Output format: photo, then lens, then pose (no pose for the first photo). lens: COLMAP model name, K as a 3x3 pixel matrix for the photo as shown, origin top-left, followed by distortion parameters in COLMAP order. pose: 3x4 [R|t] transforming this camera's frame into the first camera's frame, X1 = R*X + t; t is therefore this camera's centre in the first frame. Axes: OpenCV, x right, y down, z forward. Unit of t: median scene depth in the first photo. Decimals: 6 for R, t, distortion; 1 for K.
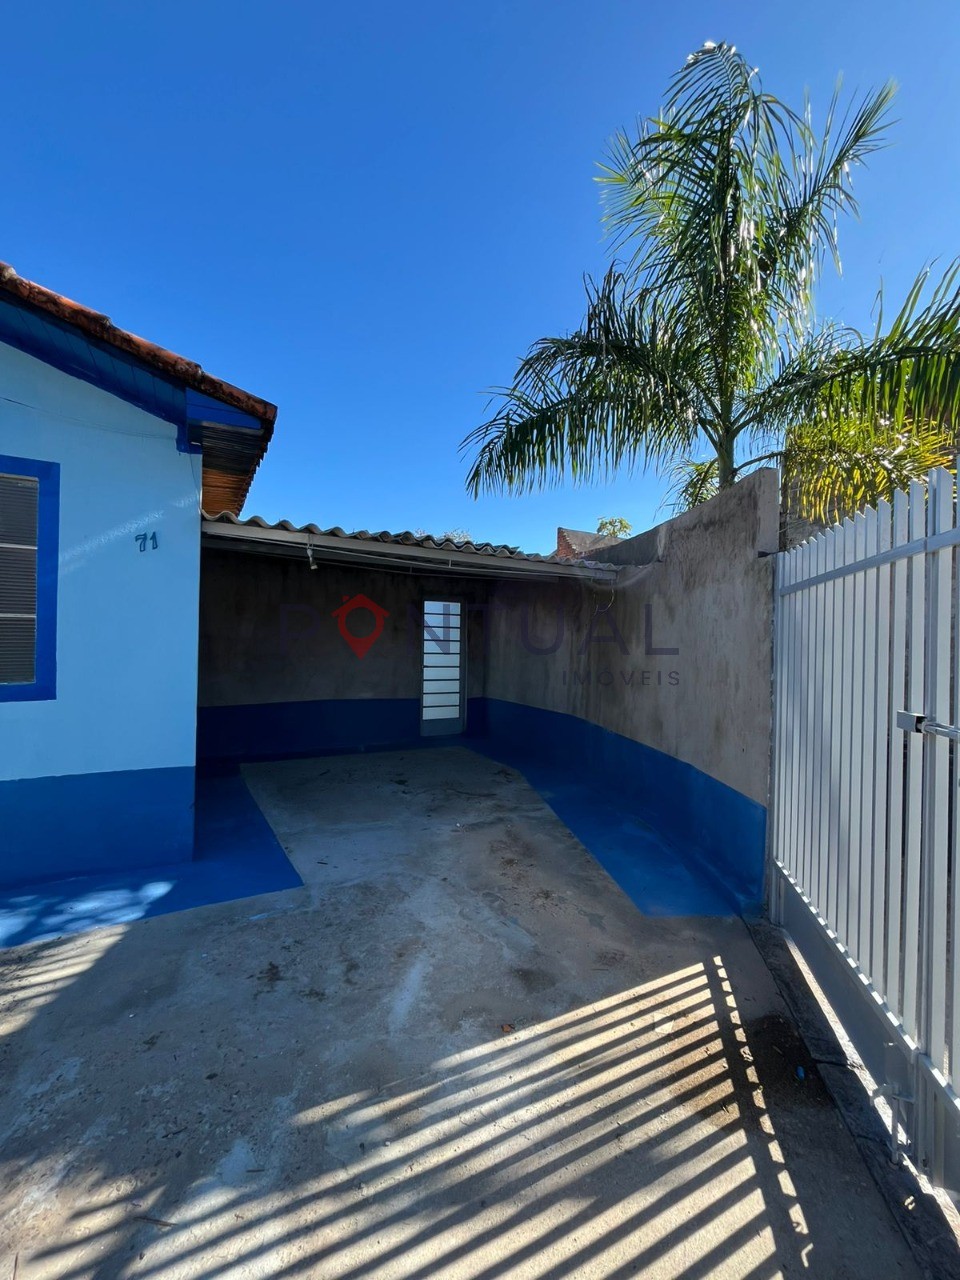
lens RADIAL K [[520.0, 0, 479.5], [0, 520.0, 644.0], [0, 0, 1]] dist [-0.000957, -0.000325]
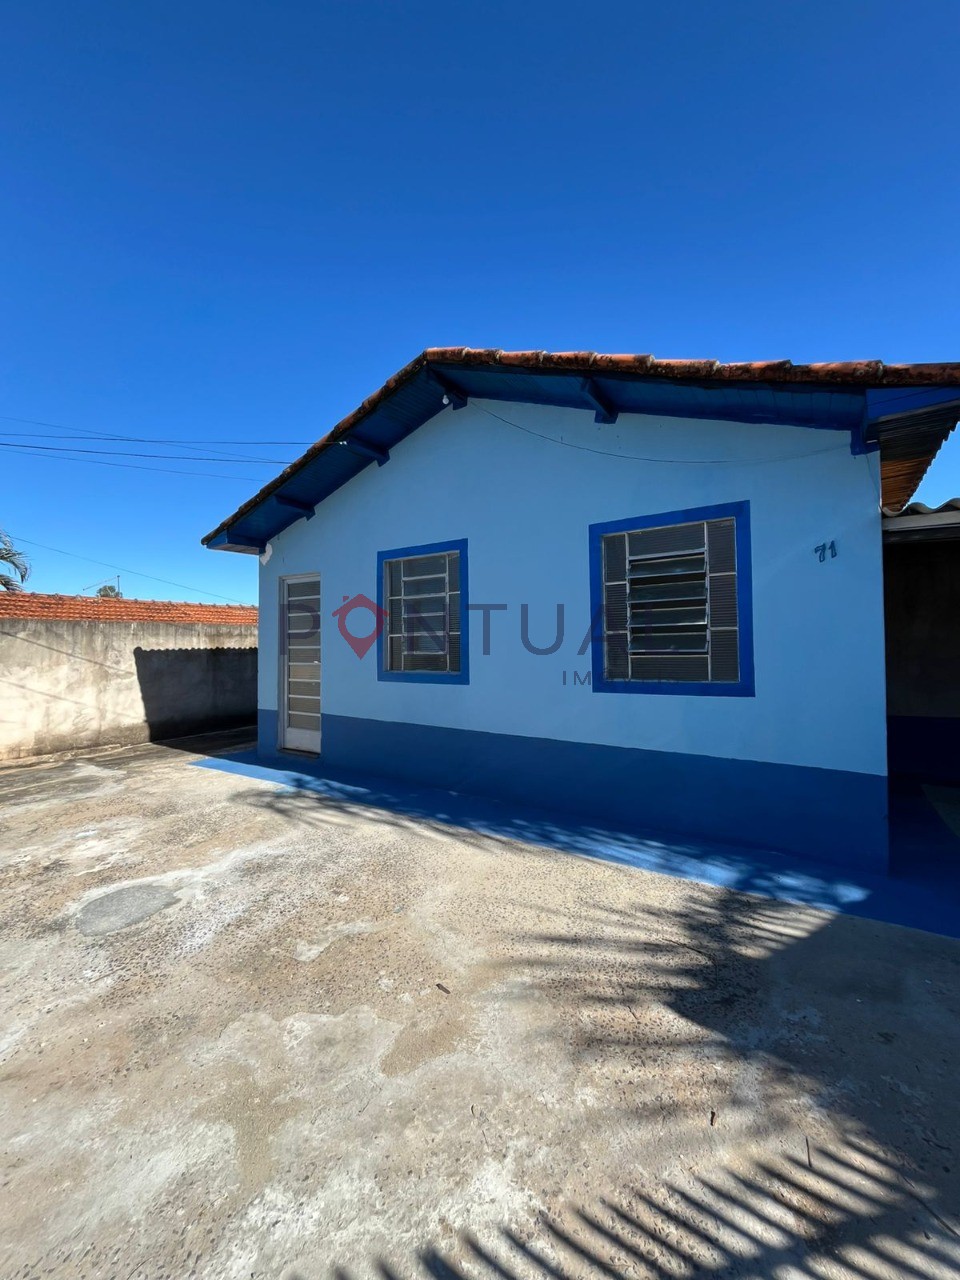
lens RADIAL K [[520.0, 0, 479.2], [0, 520.0, 639.9], [0, 0, 1]] dist [-0.000957, -0.000325]
pose [[0.460535, -0.033592, -0.887006, -0.042668], [0.015736, 0.999436, -0.029680, 0.001545], [0.887502, -0.000289, 0.460804, -0.112603]]
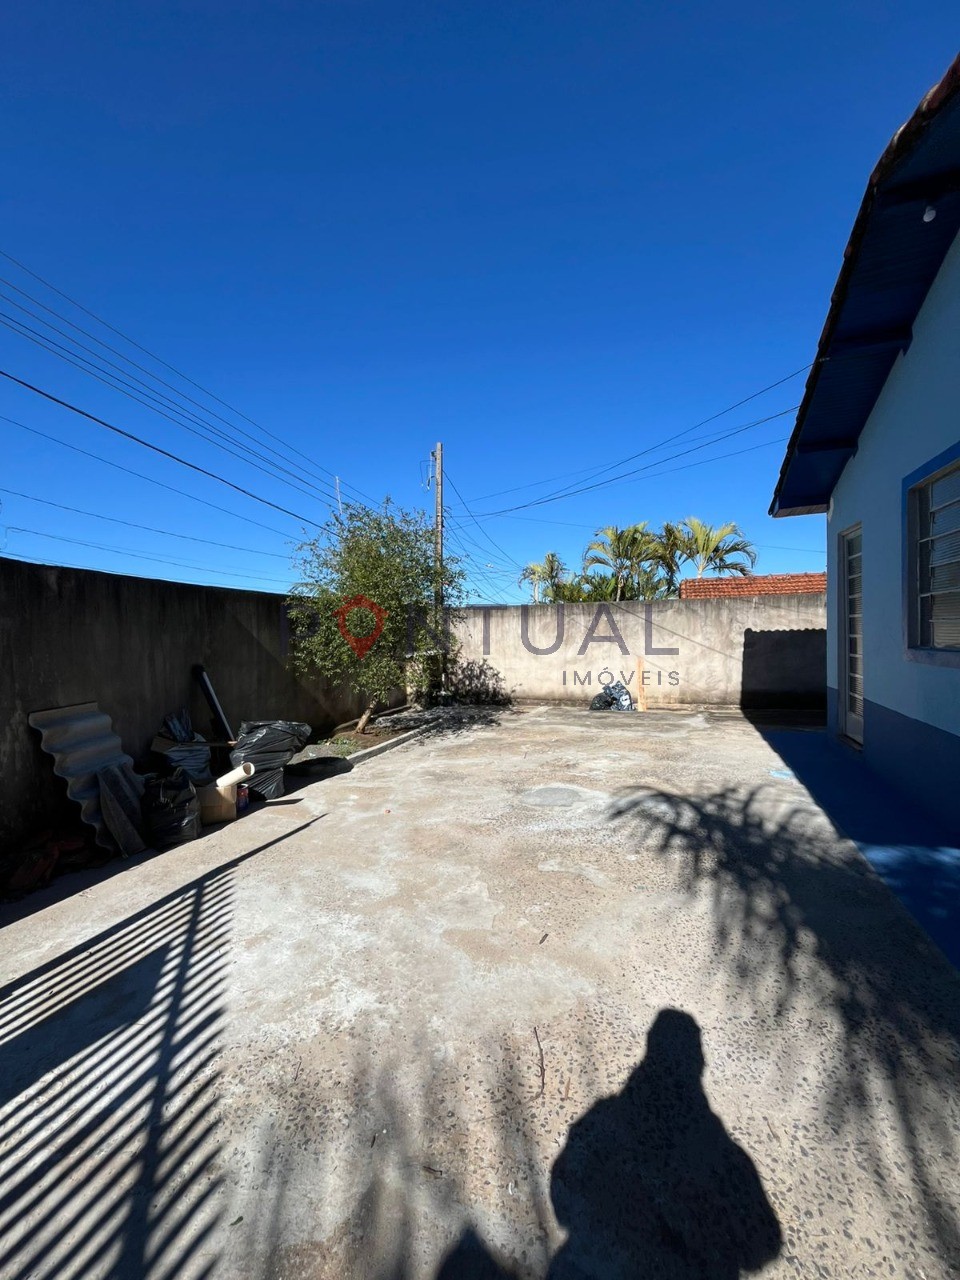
lens RADIAL K [[520.0, 0, 480.0], [0, 520.0, 639.2], [0, 0, 1]] dist [-0.000957, -0.000325]
pose [[-0.769074, 0.004524, -0.639143, -0.188940], [0.002775, 0.999989, 0.003738, 0.027015], [0.639153, 0.001101, -0.769078, 0.831270]]
